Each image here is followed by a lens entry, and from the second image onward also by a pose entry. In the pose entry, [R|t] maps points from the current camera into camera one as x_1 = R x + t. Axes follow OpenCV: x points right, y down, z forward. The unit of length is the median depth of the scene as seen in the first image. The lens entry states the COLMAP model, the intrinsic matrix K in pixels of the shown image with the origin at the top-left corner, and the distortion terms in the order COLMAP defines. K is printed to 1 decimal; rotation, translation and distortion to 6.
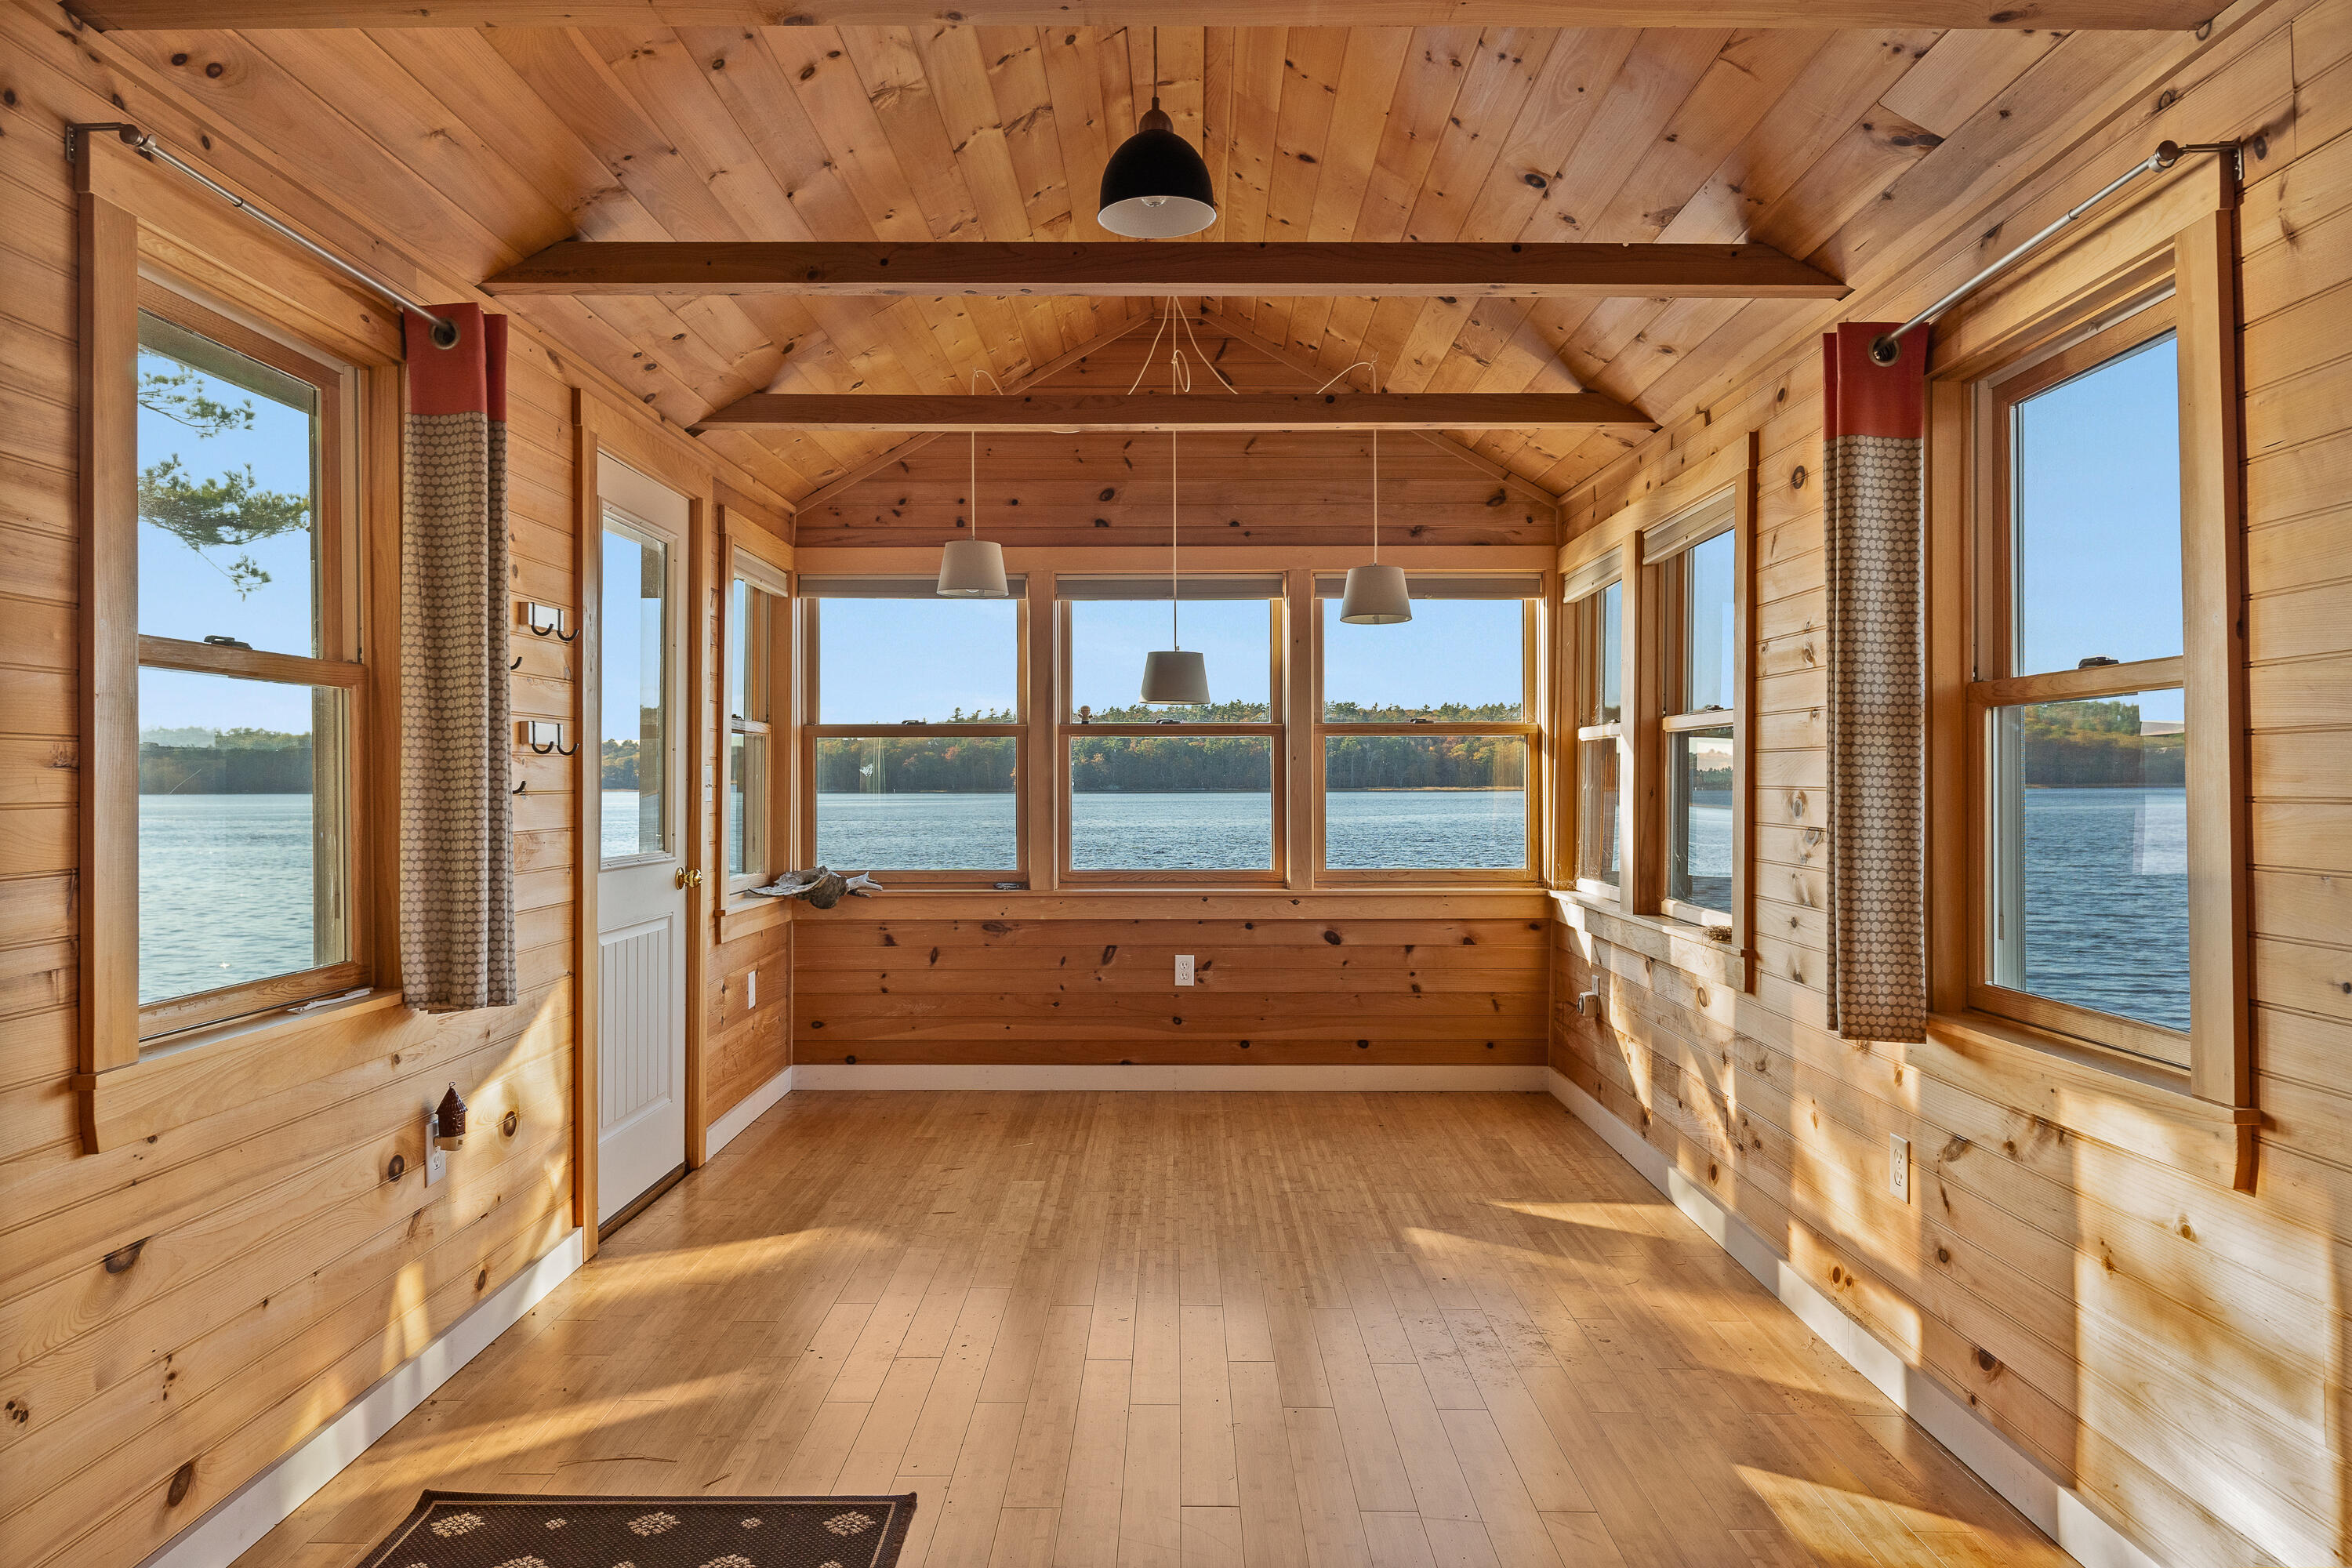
lens RADIAL K [[1534.6, 0, 1170.4], [0, 1534.6, 774.4], [0, 0, 1]] dist [0.005443, 0.004721]
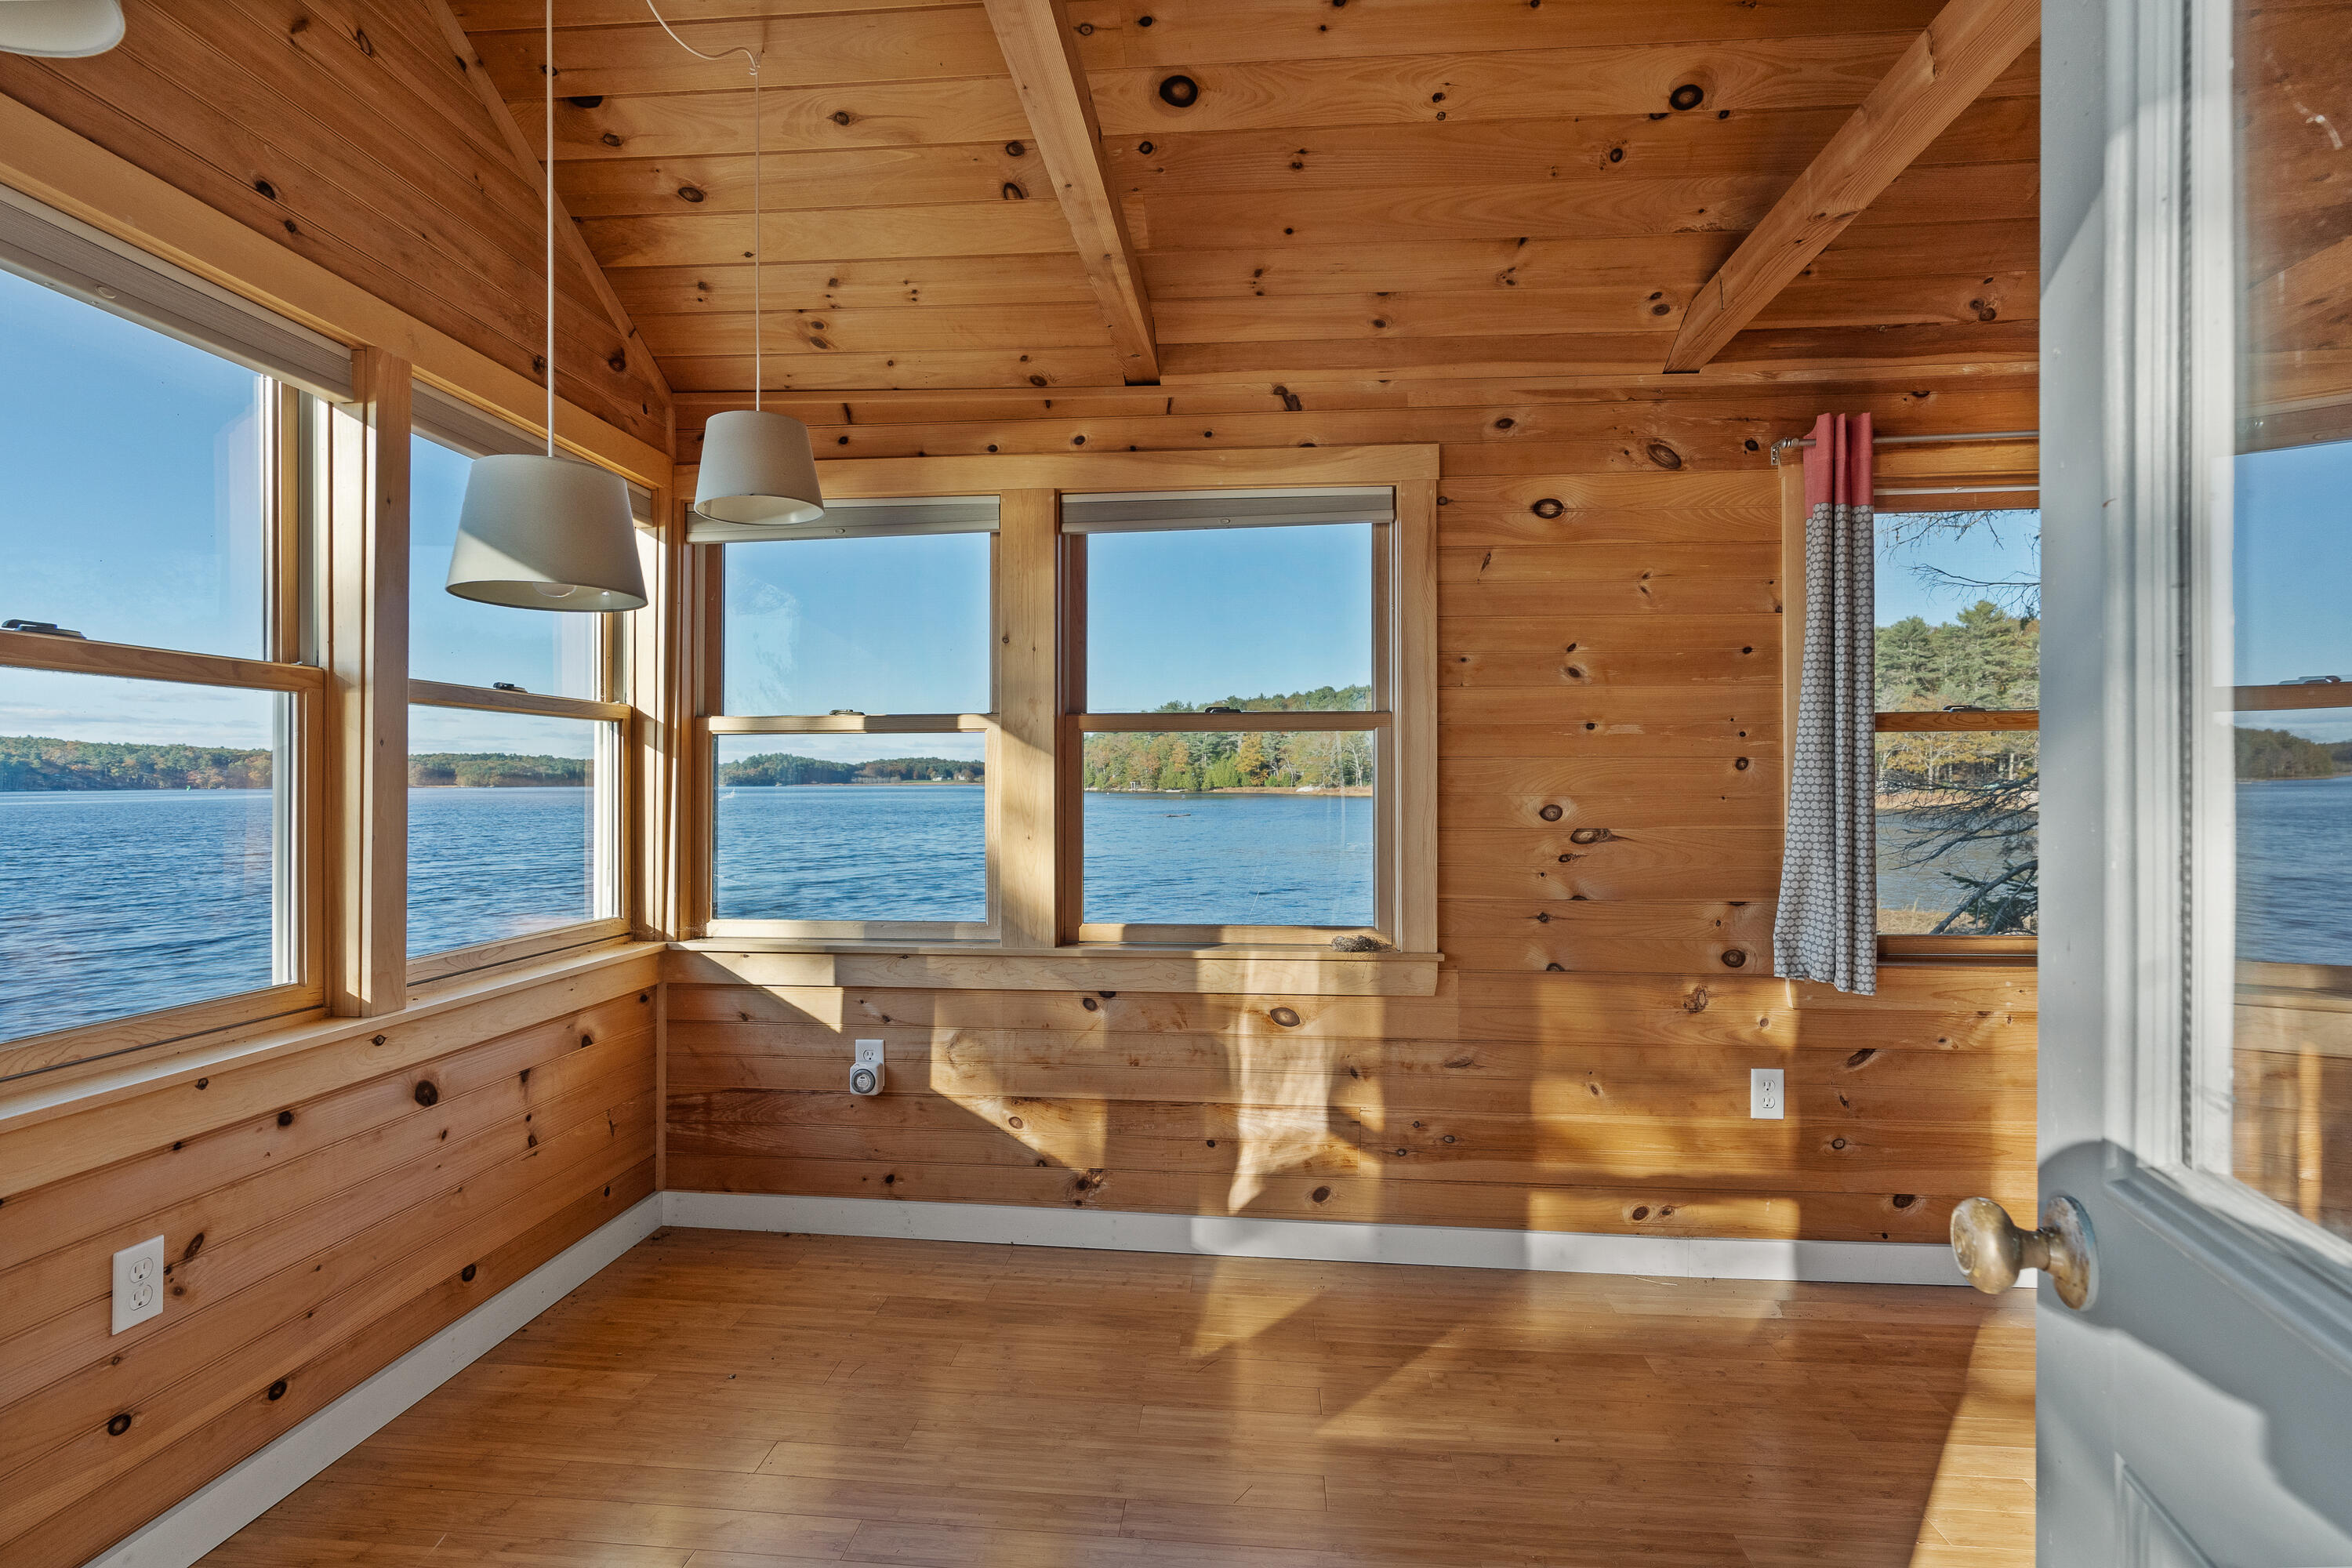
lens RADIAL K [[1124.8, 0, 1169.6], [0, 1124.8, 790.7], [0, 0, 1]] dist [-0.002608, 0.000098]
pose [[0.092978, -0.005177, 0.995655, -0.246054], [-0.005165, 0.999971, 0.005681, 0.001385], [-0.995655, -0.005671, 0.092949, 0.717873]]
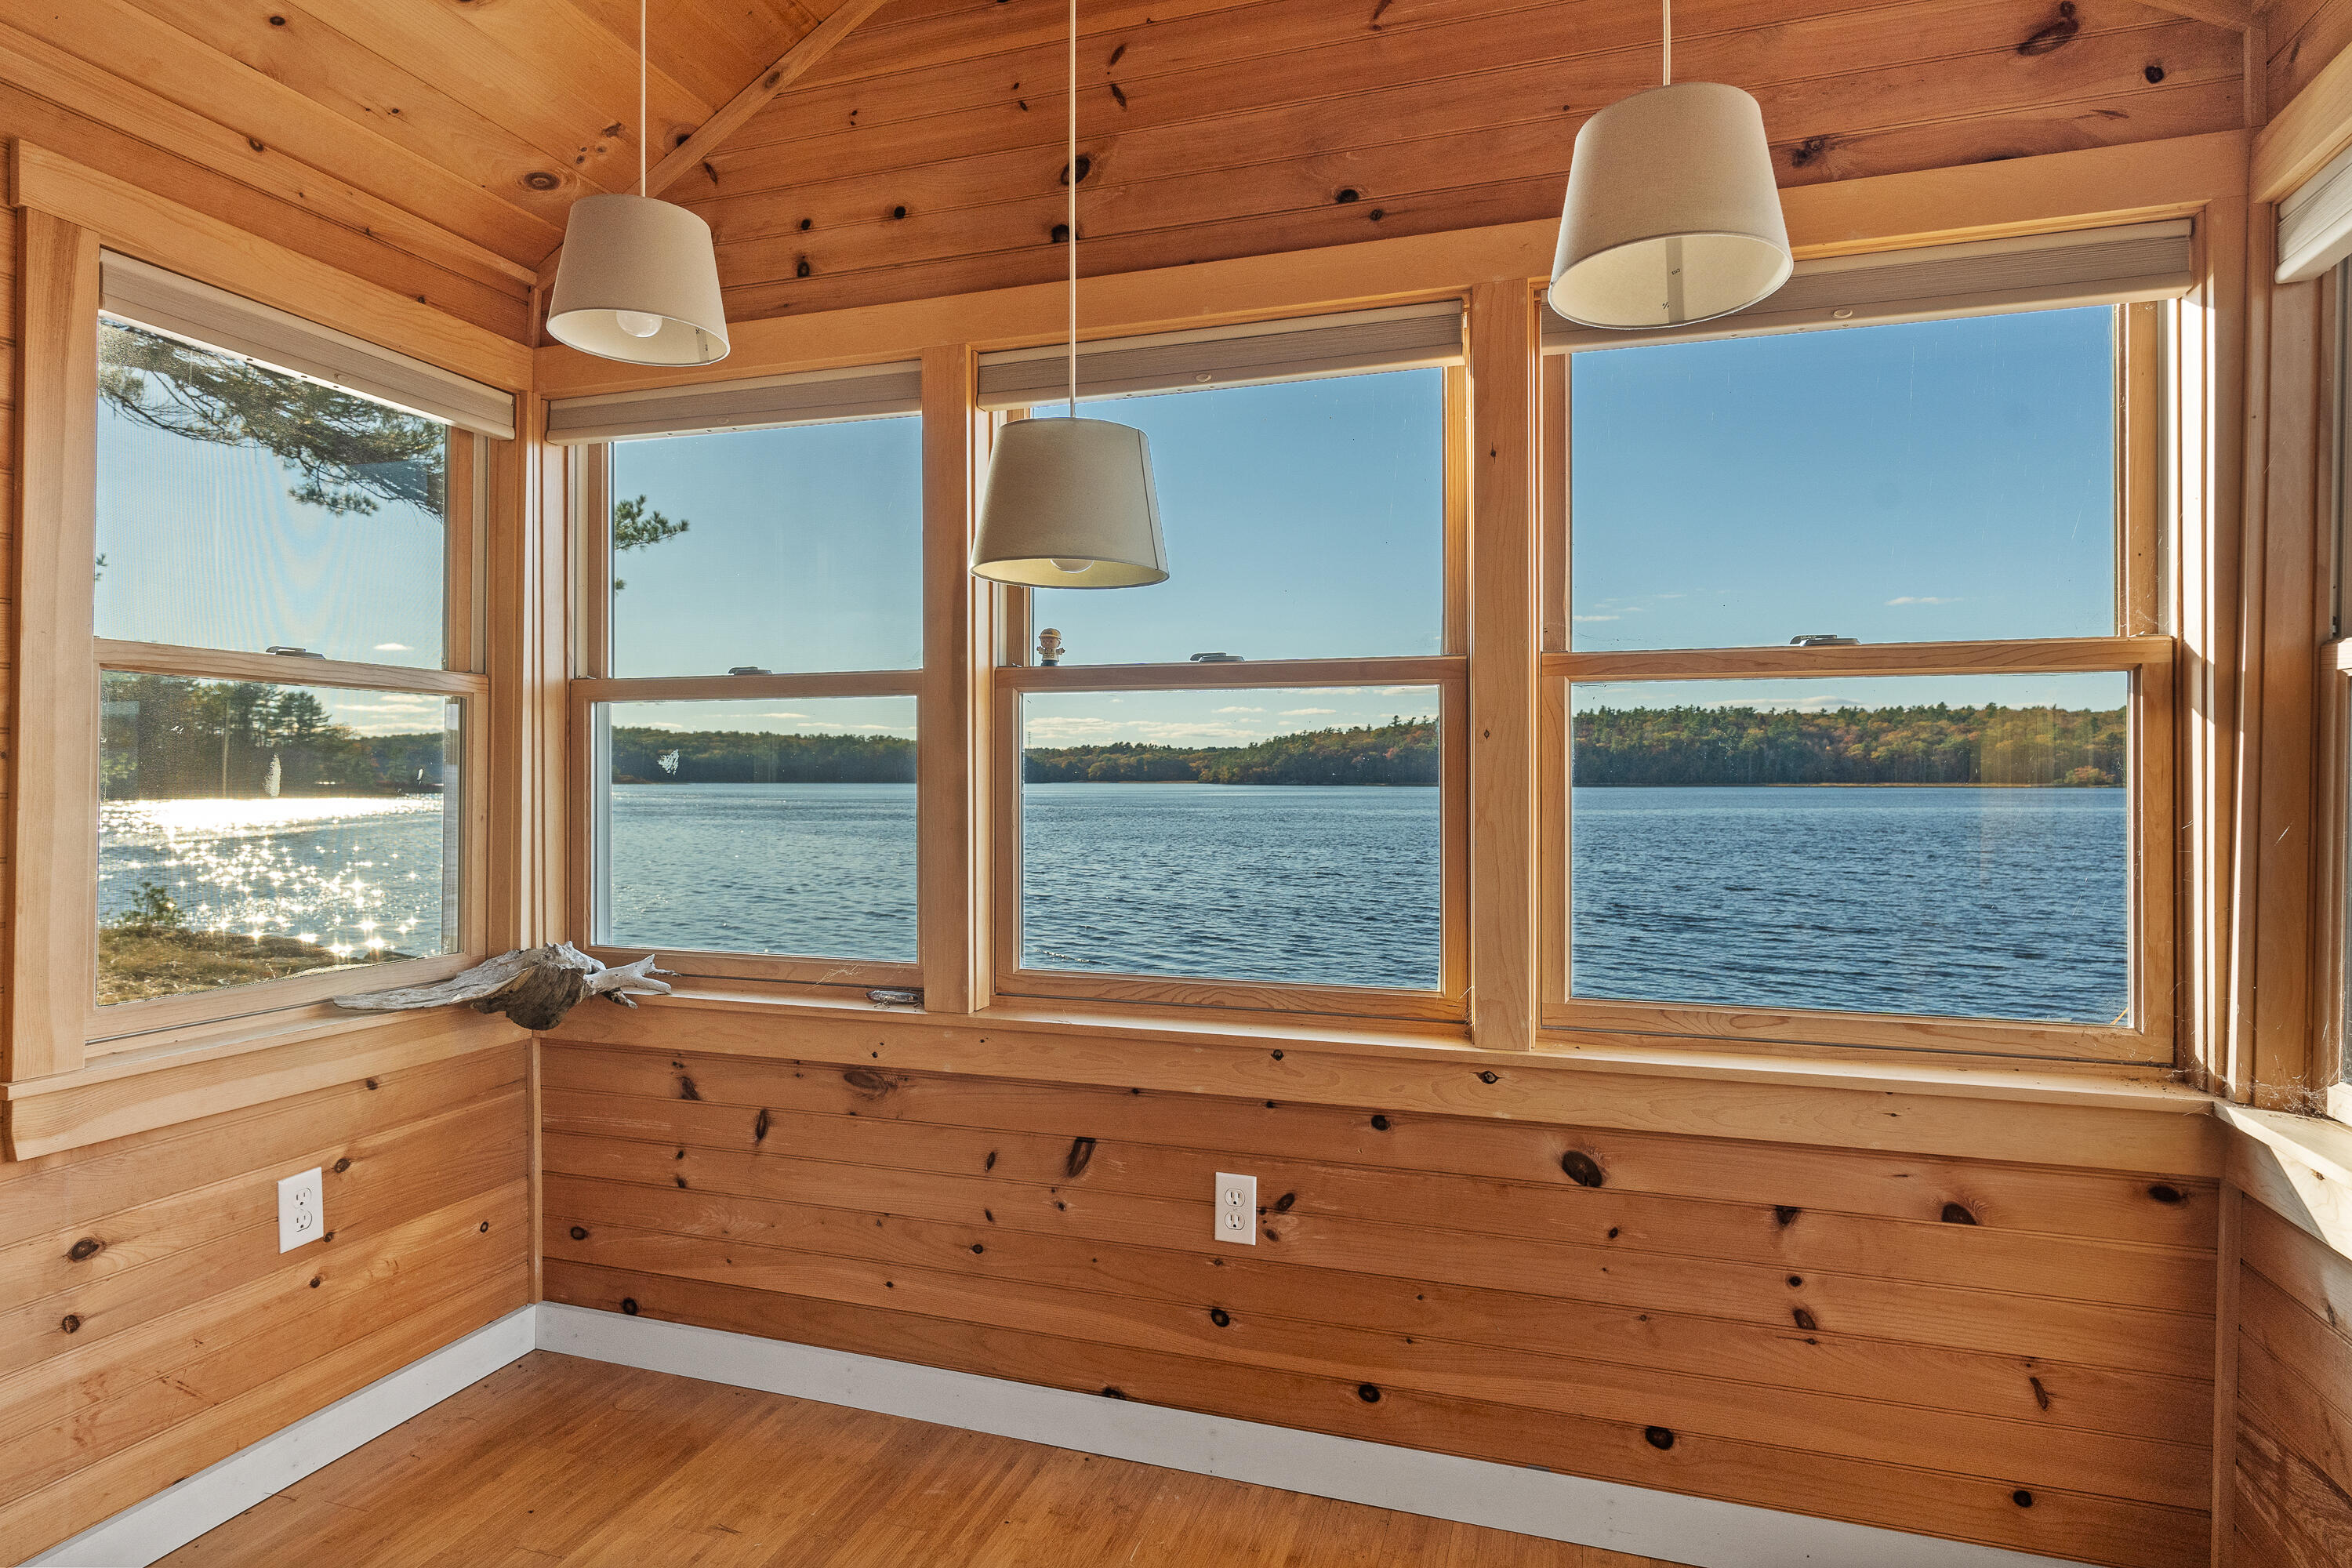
lens RADIAL K [[1230.1, 0, 1193.4], [0, 1230.1, 769.9], [0, 0, 1]] dist [-0.002820, 0.001826]
pose [[0.952906, 0.003013, -0.303252, 0.106126], [-0.003040, 0.999995, 0.000384, -0.000554], [0.303252, 0.000556, 0.952910, 0.653782]]
